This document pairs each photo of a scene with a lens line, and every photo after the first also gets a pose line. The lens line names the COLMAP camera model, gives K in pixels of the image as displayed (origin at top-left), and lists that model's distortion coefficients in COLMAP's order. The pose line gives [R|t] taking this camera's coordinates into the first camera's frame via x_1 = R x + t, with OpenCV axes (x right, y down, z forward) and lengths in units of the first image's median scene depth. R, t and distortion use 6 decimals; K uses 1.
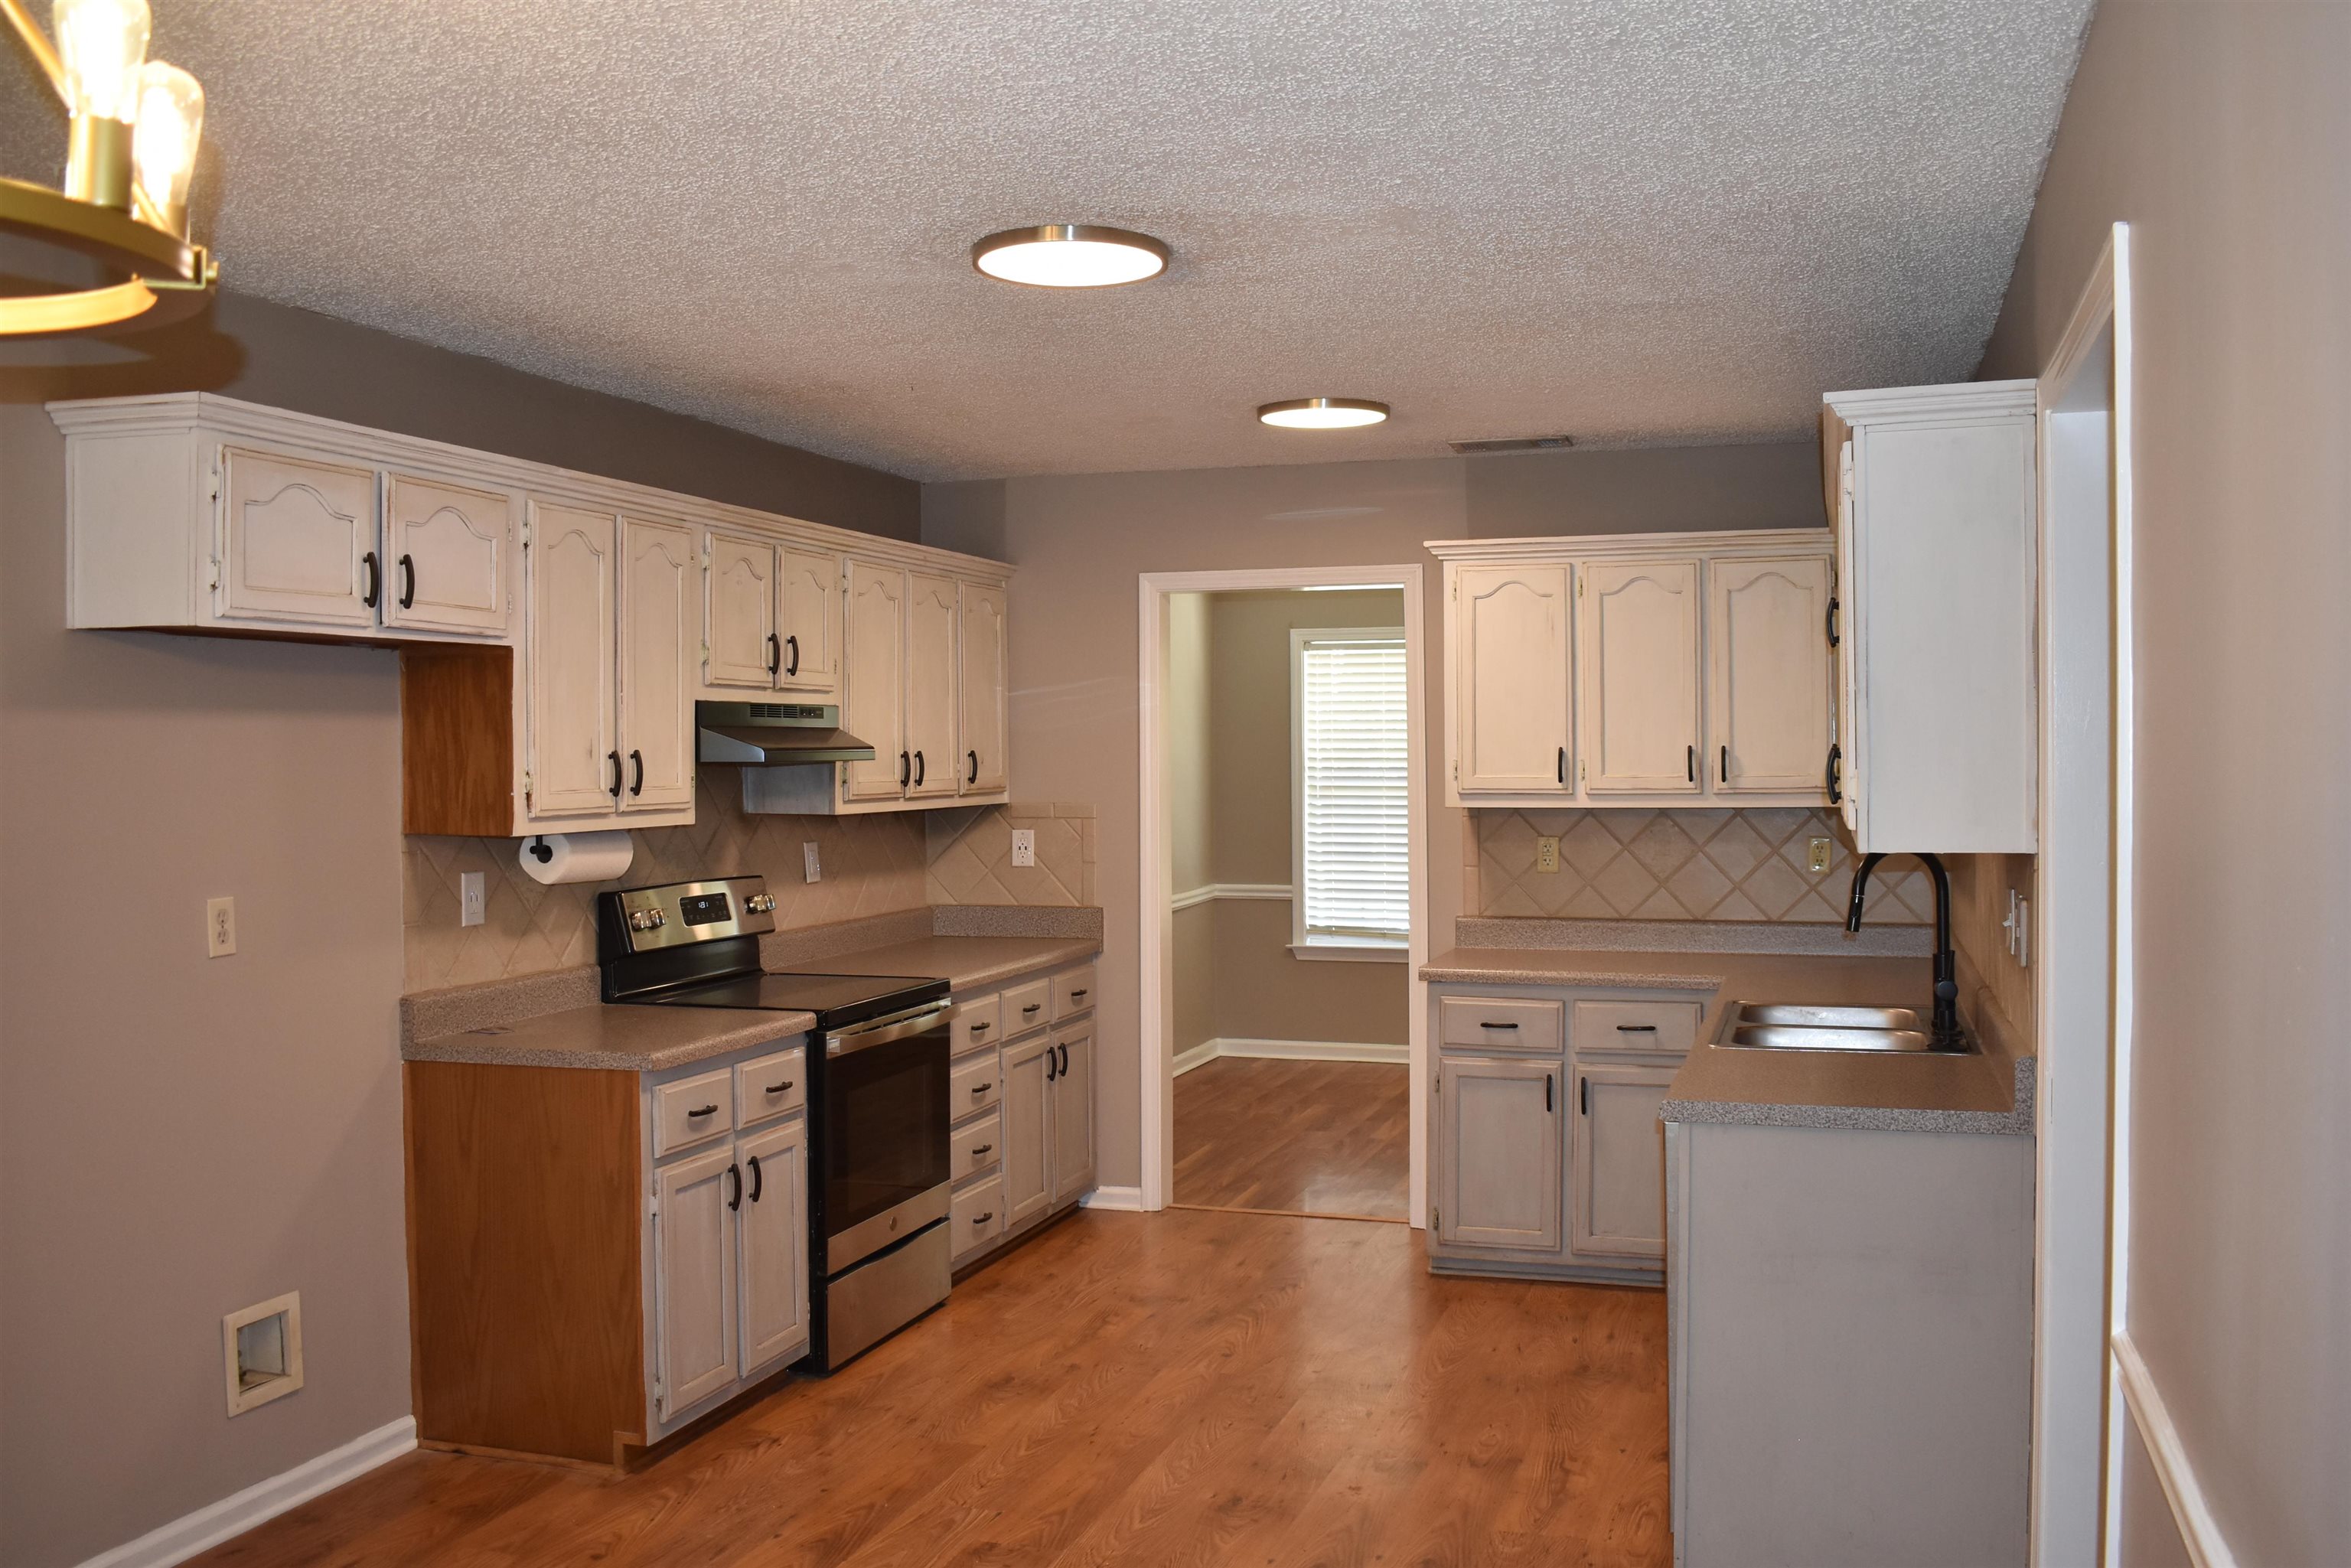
lens RADIAL K [[2111.9, 0, 1175.5], [0, 2111.9, 784.0], [0, 0, 1]] dist [-0.080030, -0.002278]
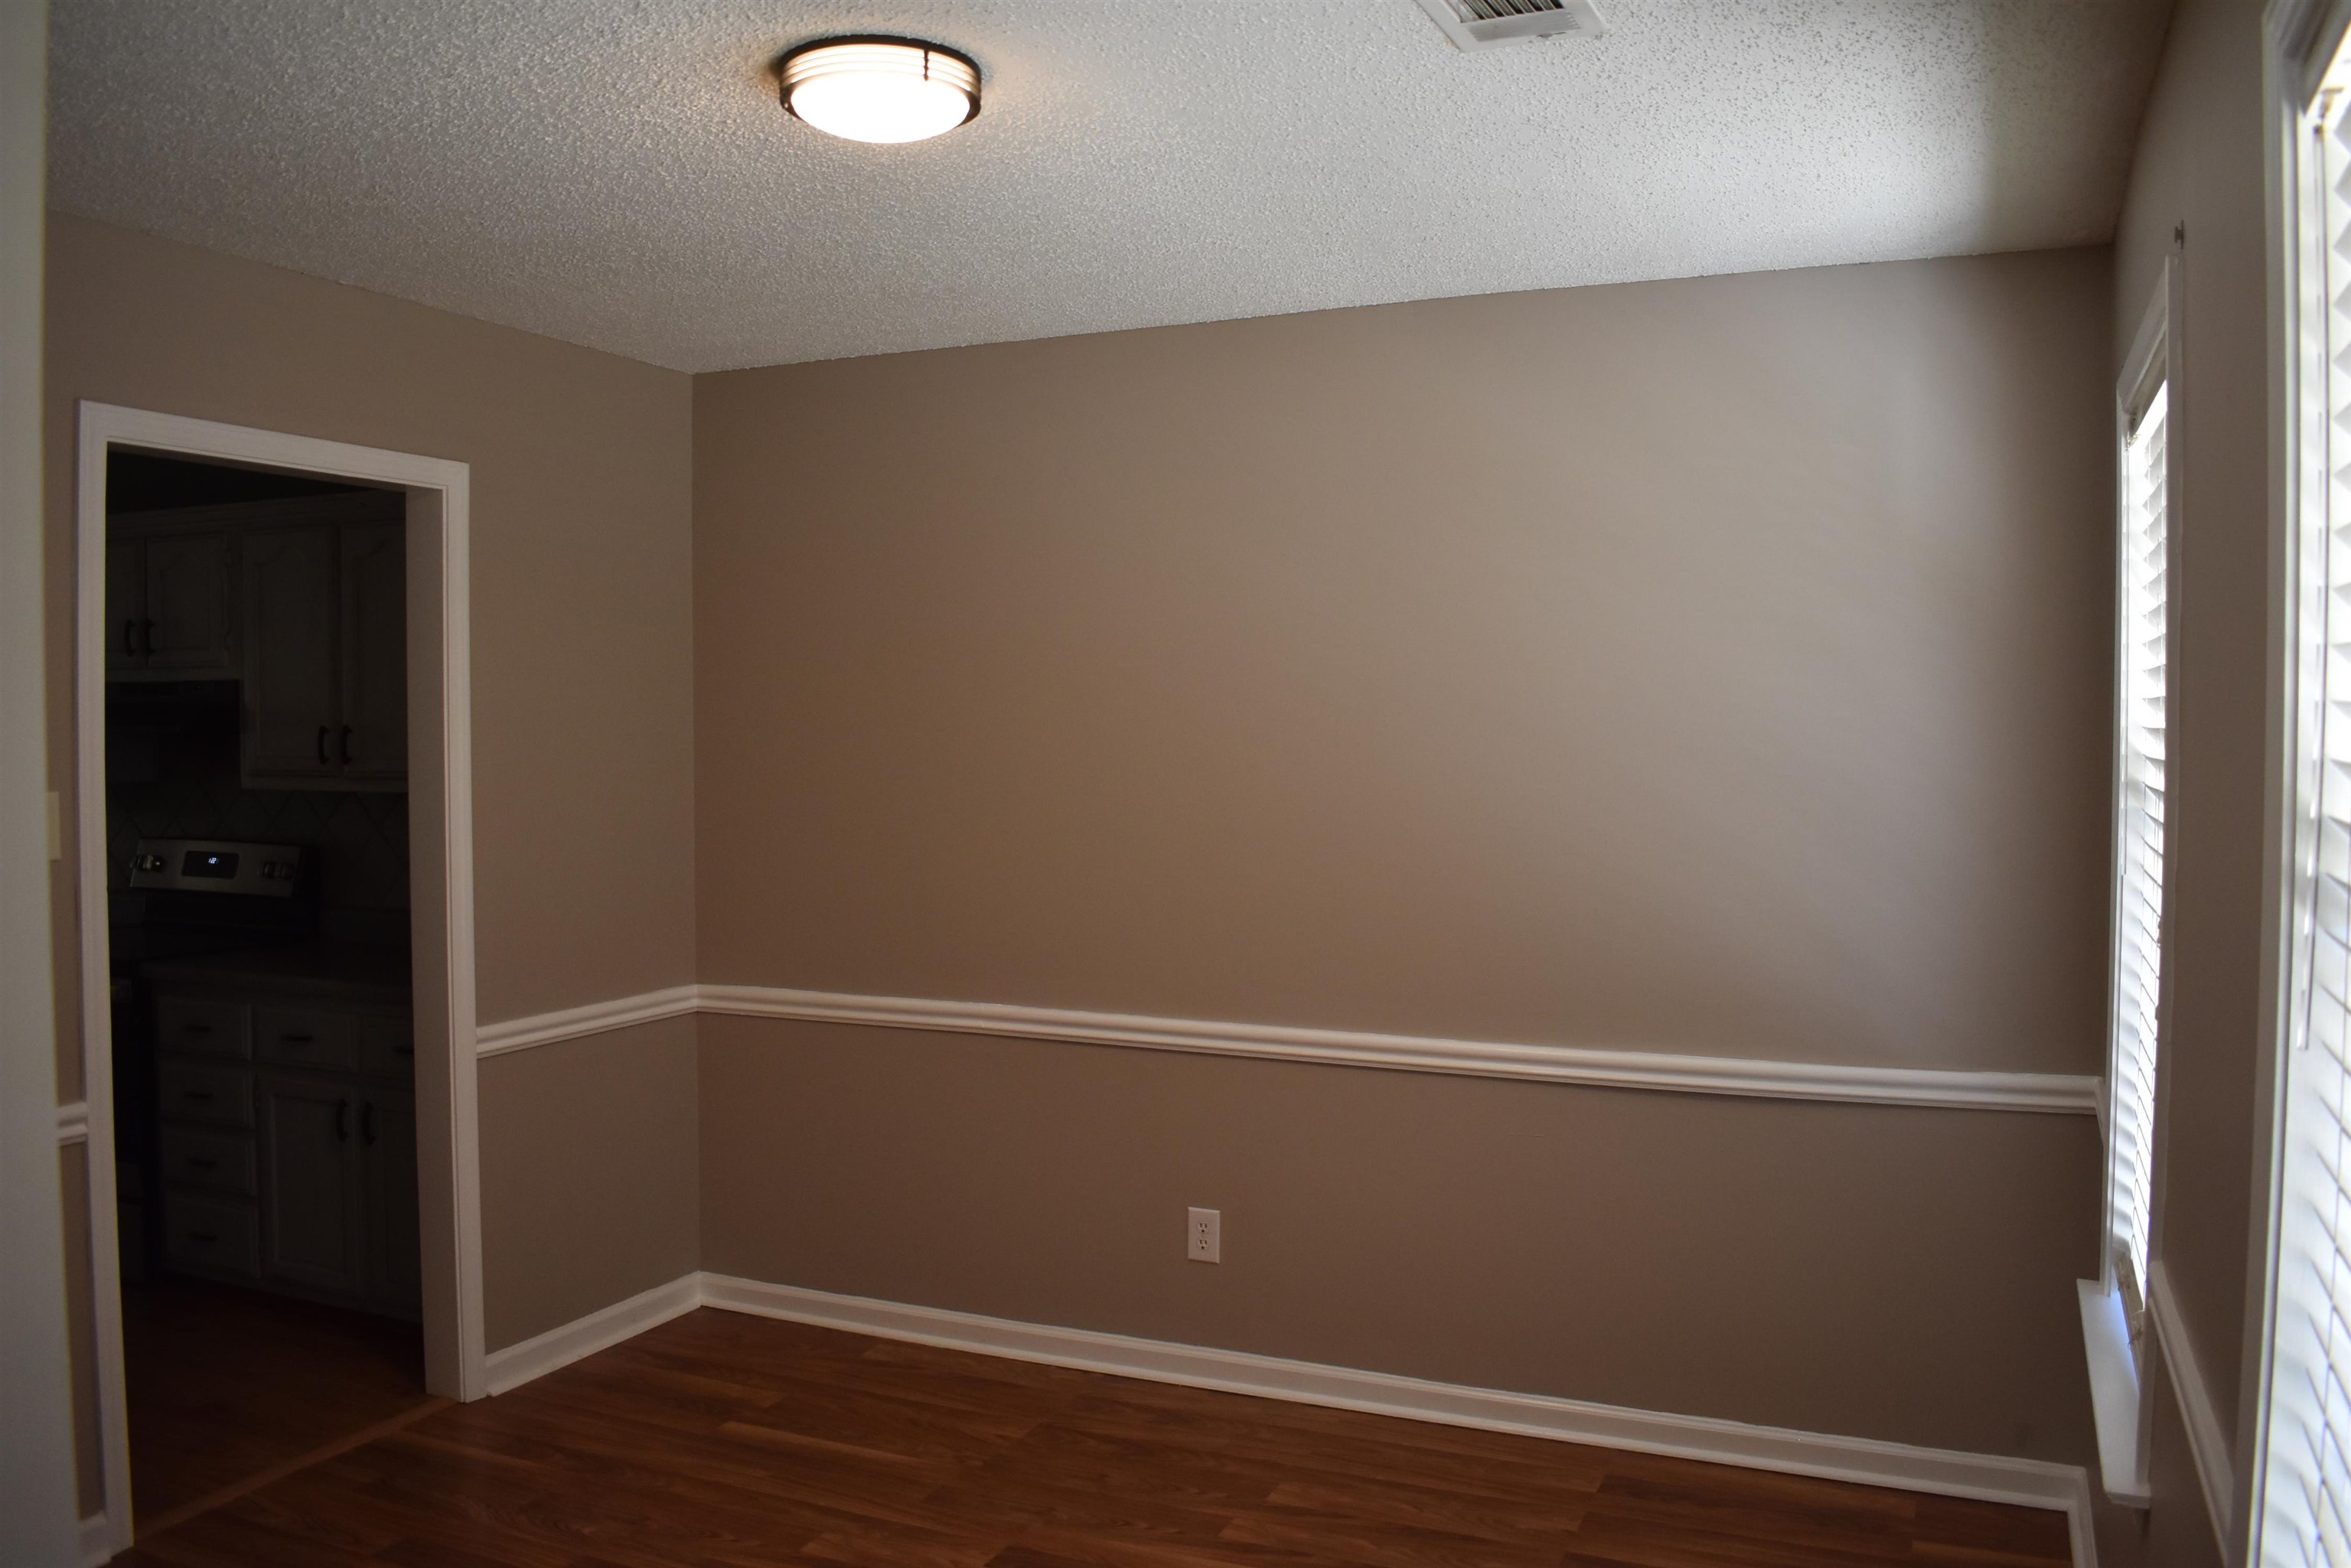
lens RADIAL K [[1829.6, 0, 1175.5], [0, 1829.6, 784.0], [0, 0, 1]] dist [-0.083806, -0.000325]
pose [[-0.110033, 0.039290, -0.993151, 0.640895], [-0.017560, 0.998986, 0.041466, -0.031120], [0.993773, 0.022003, -0.109231, 1.545733]]
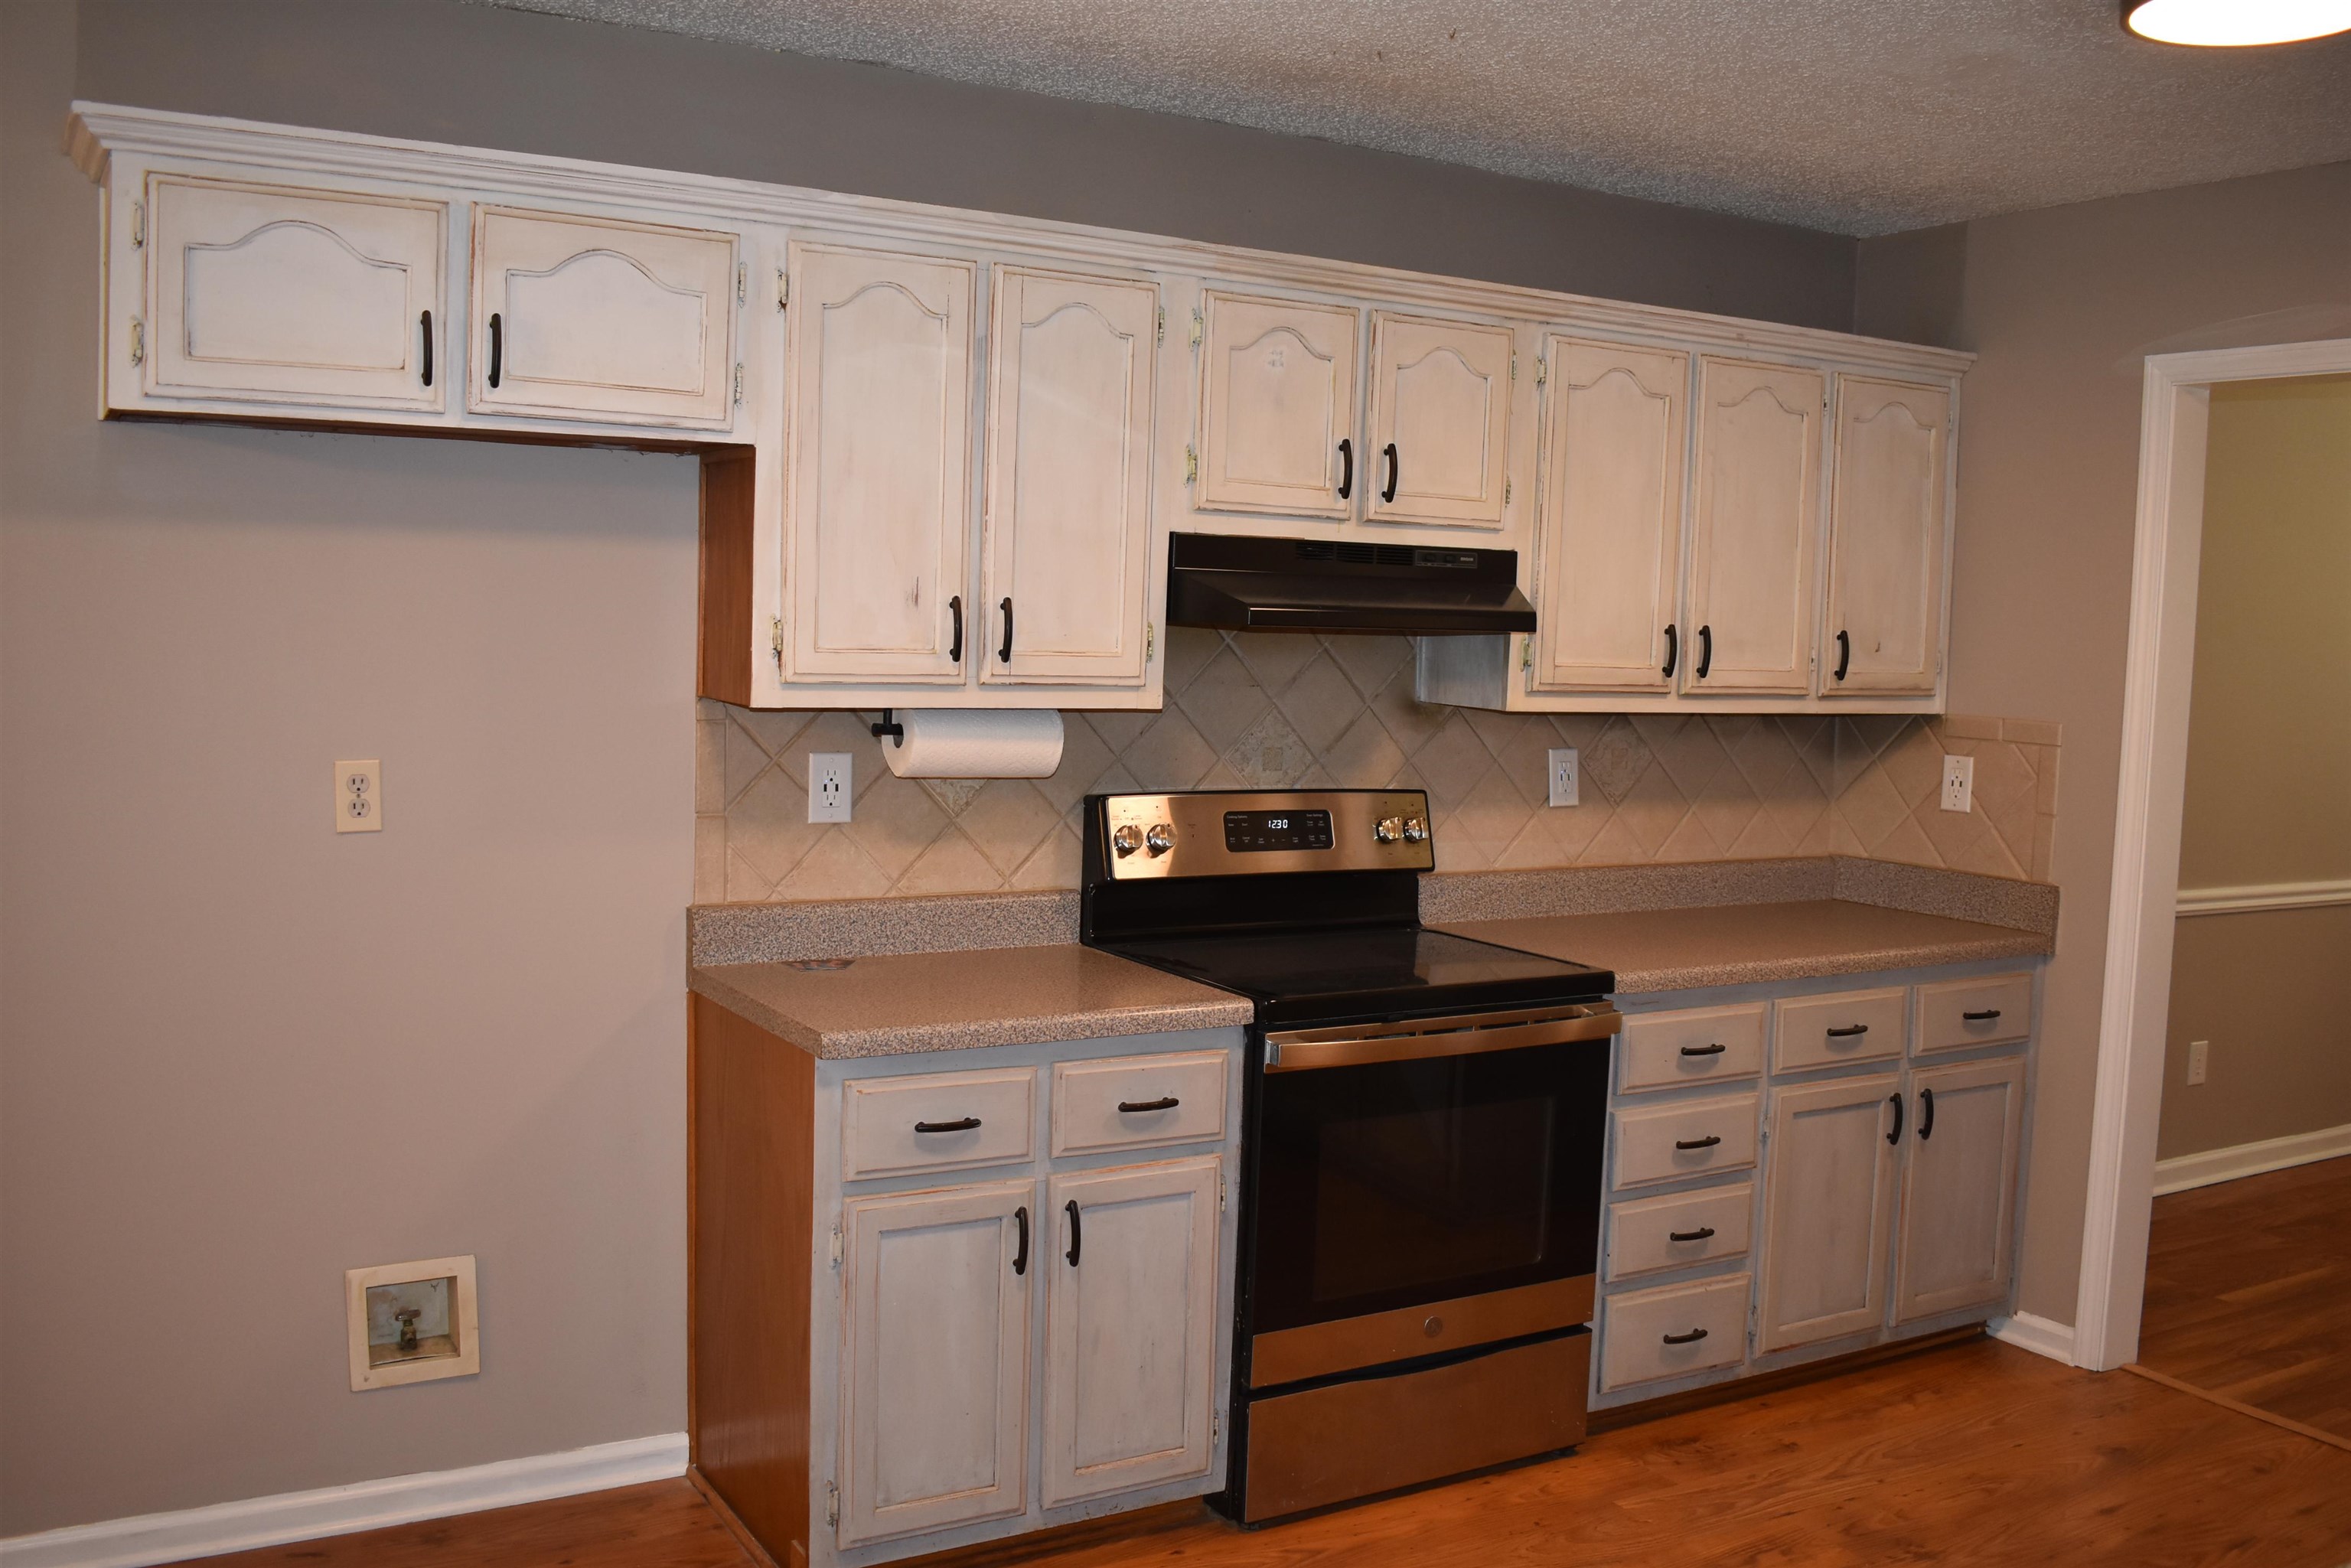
lens RADIAL K [[2111.9, 0, 1175.5], [0, 2111.9, 784.0], [0, 0, 1]] dist [-0.080030, -0.002278]
pose [[0.744324, 0.086905, -0.662139, 0.214399], [-0.048620, 0.995917, 0.076058, -0.008679], [0.666046, -0.024419, 0.745511, 0.419782]]
